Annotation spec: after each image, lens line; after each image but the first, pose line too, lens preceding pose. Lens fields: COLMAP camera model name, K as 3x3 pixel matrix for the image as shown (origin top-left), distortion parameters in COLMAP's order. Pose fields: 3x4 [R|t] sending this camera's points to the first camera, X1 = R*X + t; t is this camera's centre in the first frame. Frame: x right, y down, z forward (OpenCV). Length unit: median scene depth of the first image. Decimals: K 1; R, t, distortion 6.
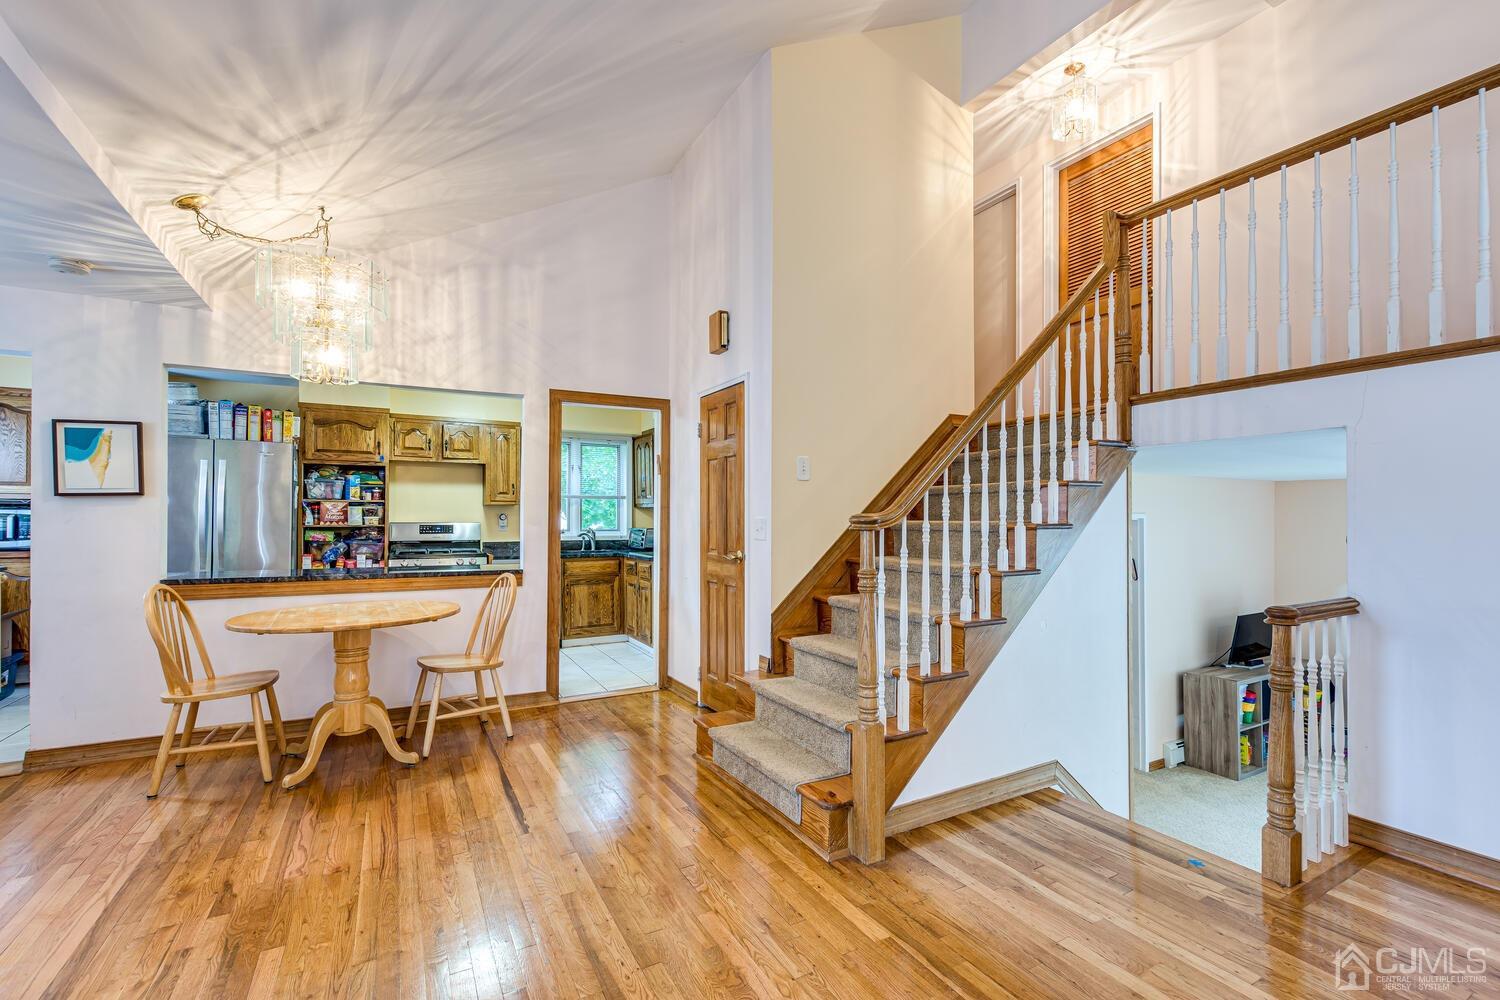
lens RADIAL K [[651.6, 0, 763.6], [0, 651.6, 513.1], [0, 0, 1]] dist [0.007614, -0.003536]
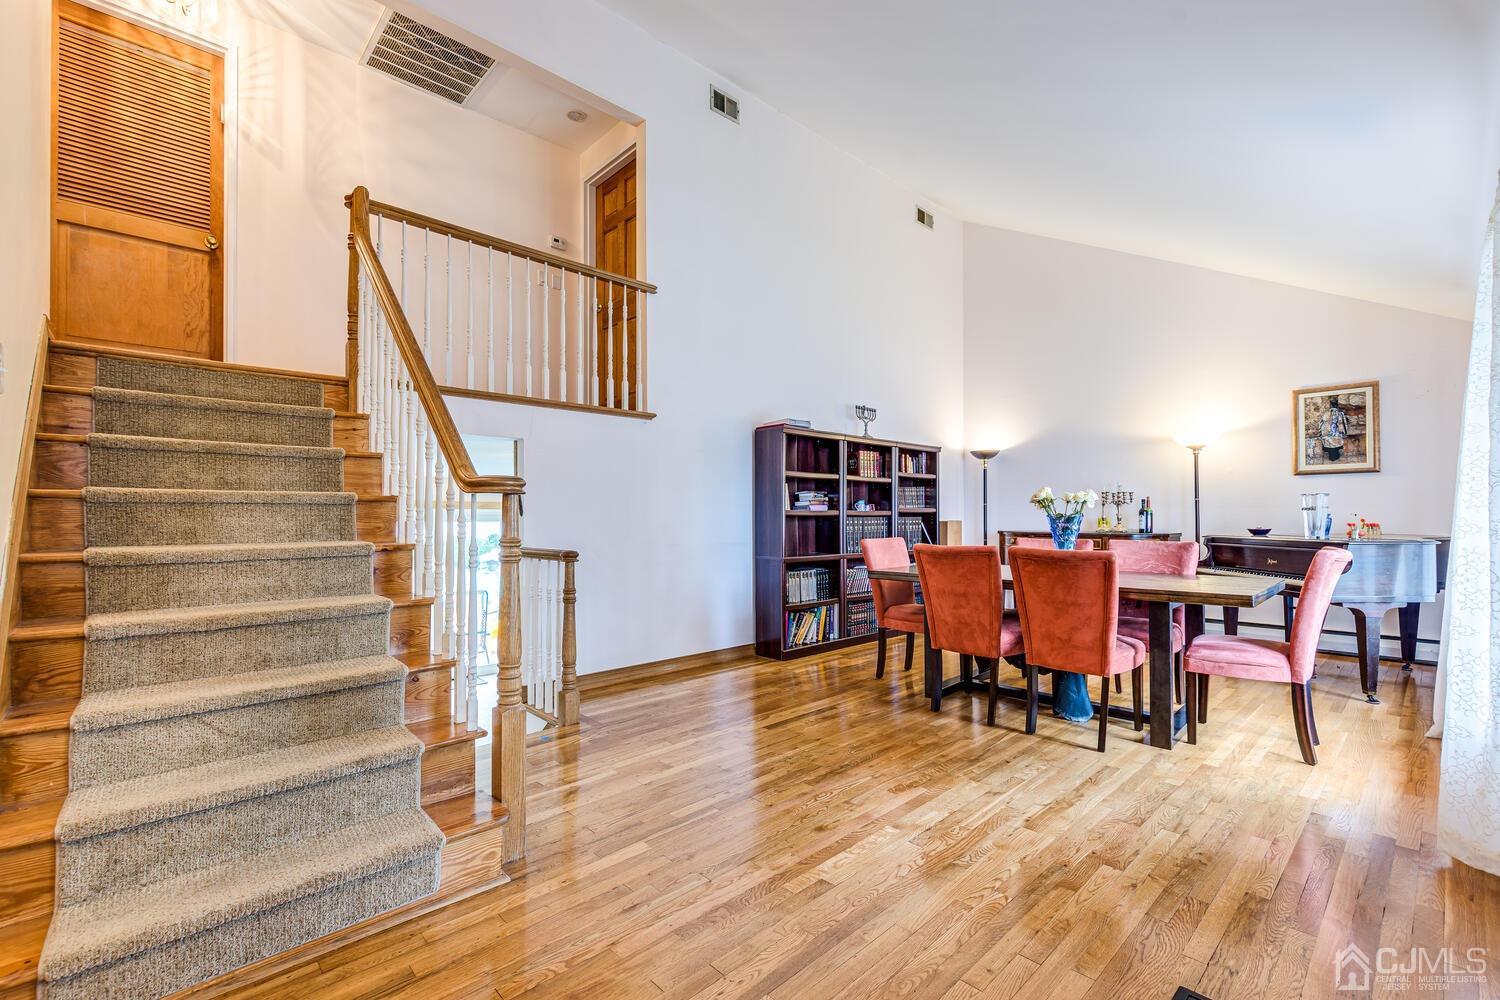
lens RADIAL K [[651.6, 0, 756.4], [0, 651.6, 510.6], [0, 0, 1]] dist [0.007614, -0.003536]
pose [[-0.240410, 0.009587, 0.970624, -0.472850], [-0.005370, 0.999923, -0.011206, 0.033953], [-0.970657, -0.007906, -0.240340, 0.522403]]
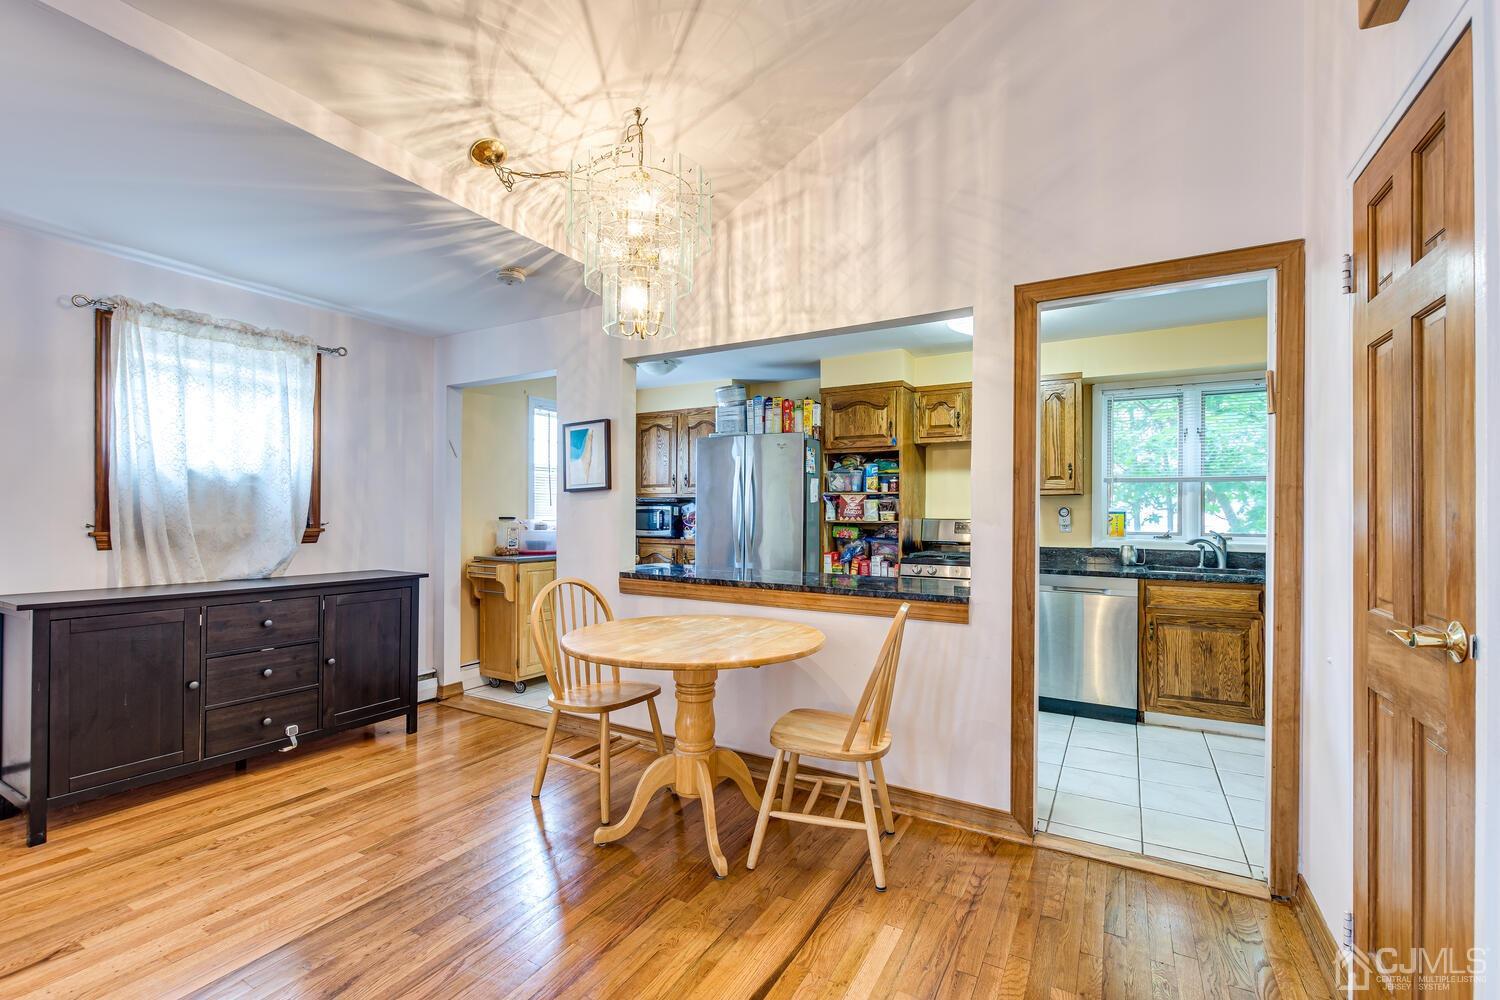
lens RADIAL K [[651.6, 0, 759.2], [0, 651.6, 513.1], [0, 0, 1]] dist [0.007614, -0.003536]
pose [[0.517321, -0.000122, -0.855791, 0.048549], [0.002613, 0.999996, 0.001437, 0.007851], [0.855787, -0.002980, 0.517319, 0.549590]]
